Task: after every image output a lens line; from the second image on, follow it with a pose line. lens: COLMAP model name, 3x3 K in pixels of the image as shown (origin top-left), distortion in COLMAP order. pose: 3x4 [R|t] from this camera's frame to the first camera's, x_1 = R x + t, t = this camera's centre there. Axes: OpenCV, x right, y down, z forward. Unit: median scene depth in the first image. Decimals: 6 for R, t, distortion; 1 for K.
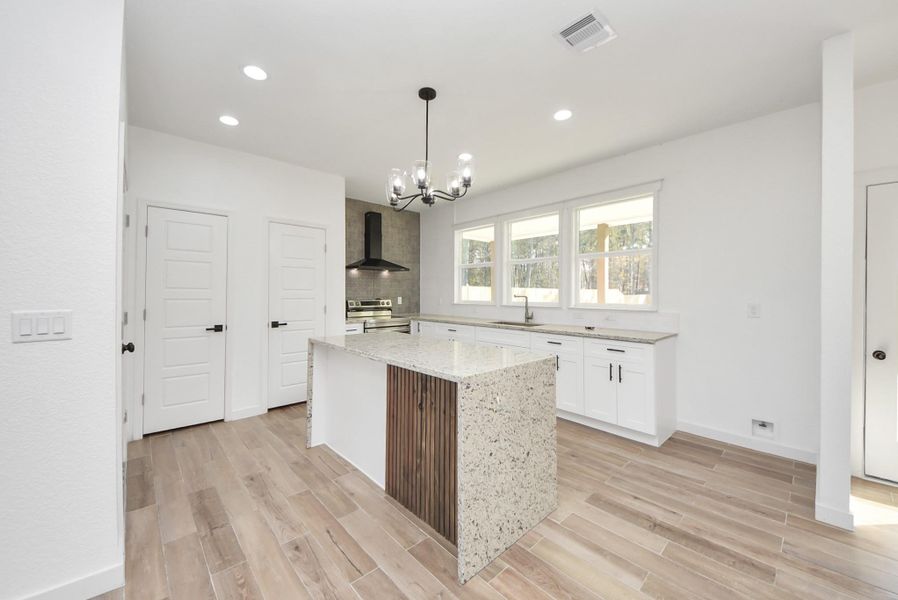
lens RADIAL K [[334.9, 0, 453.4], [0, 334.9, 292.2], [0, 0, 1]] dist [-0.001307, -0.006529]
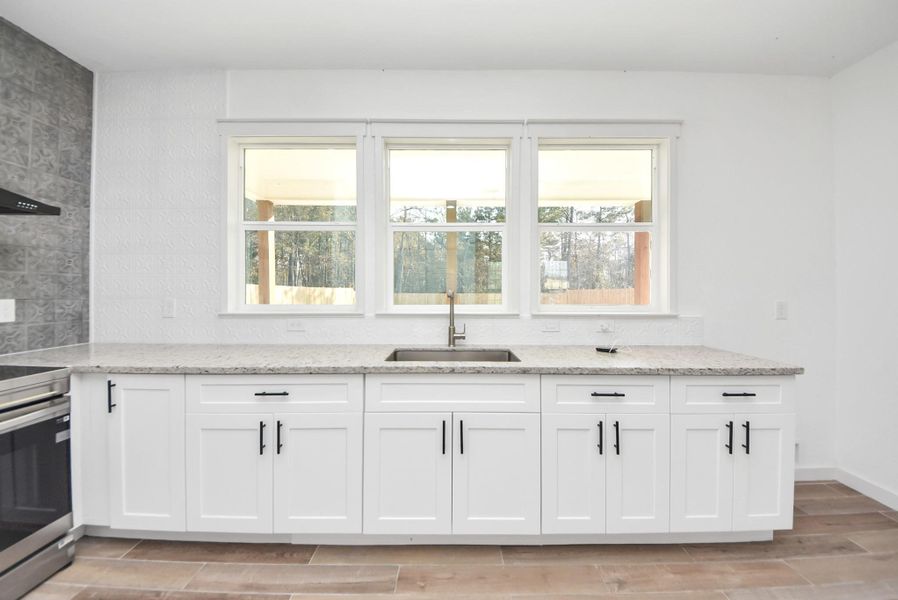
lens RADIAL K [[334.9, 0, 440.3], [0, 334.9, 284.9], [0, 0, 1]] dist [-0.001307, -0.006529]
pose [[0.680591, 0.014227, 0.732525, -0.213625], [-0.001716, 0.999840, -0.017824, 0.011252], [-0.732661, 0.010874, 0.680506, 0.969039]]
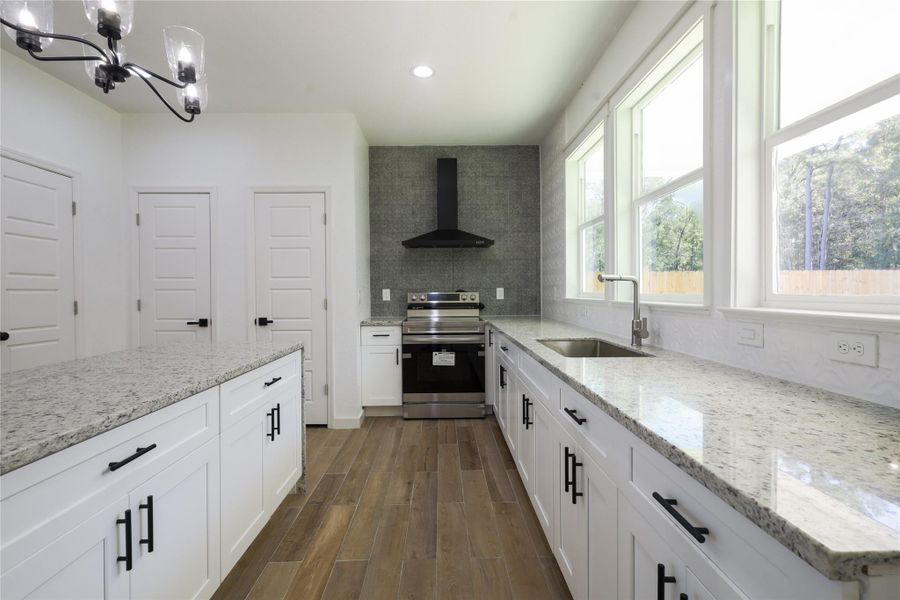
lens RADIAL K [[413.3, 0, 448.5], [0, 413.3, 293.0], [0, 0, 1]] dist [-0.023635, 0.010535]
pose [[0.745532, -0.006721, -0.666435, 0.547592], [0.013140, 0.999903, 0.004615, 0.037426], [0.666340, -0.012197, 0.745548, 0.713485]]
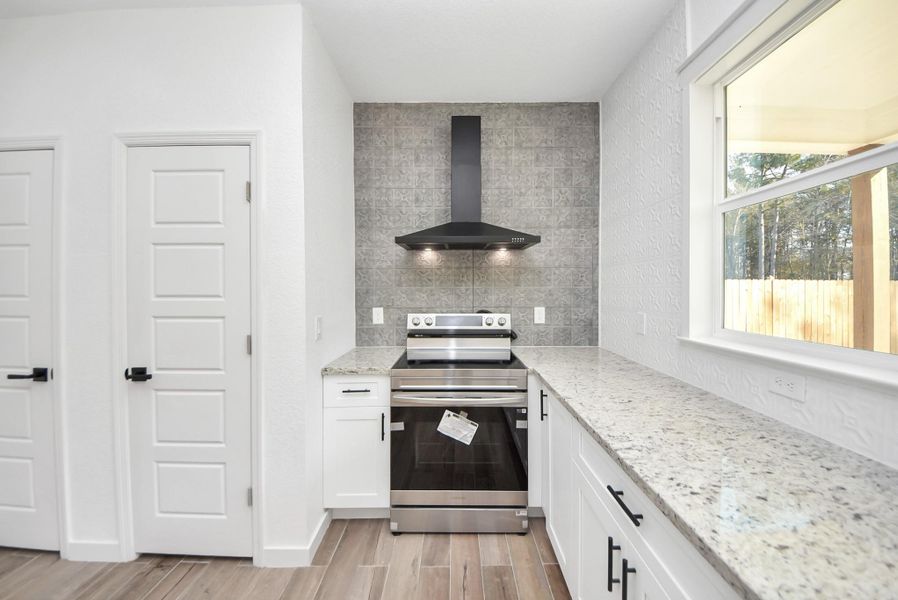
lens RADIAL K [[308.8, 0, 450.4], [0, 308.8, 294.3], [0, 0, 1]] dist [0.007580, -0.000659]
pose [[0.723125, 0.005091, -0.690698, 0.065831], [0.006043, 0.999888, 0.013696, -0.016582], [0.690690, -0.014078, 0.723014, 1.231247]]
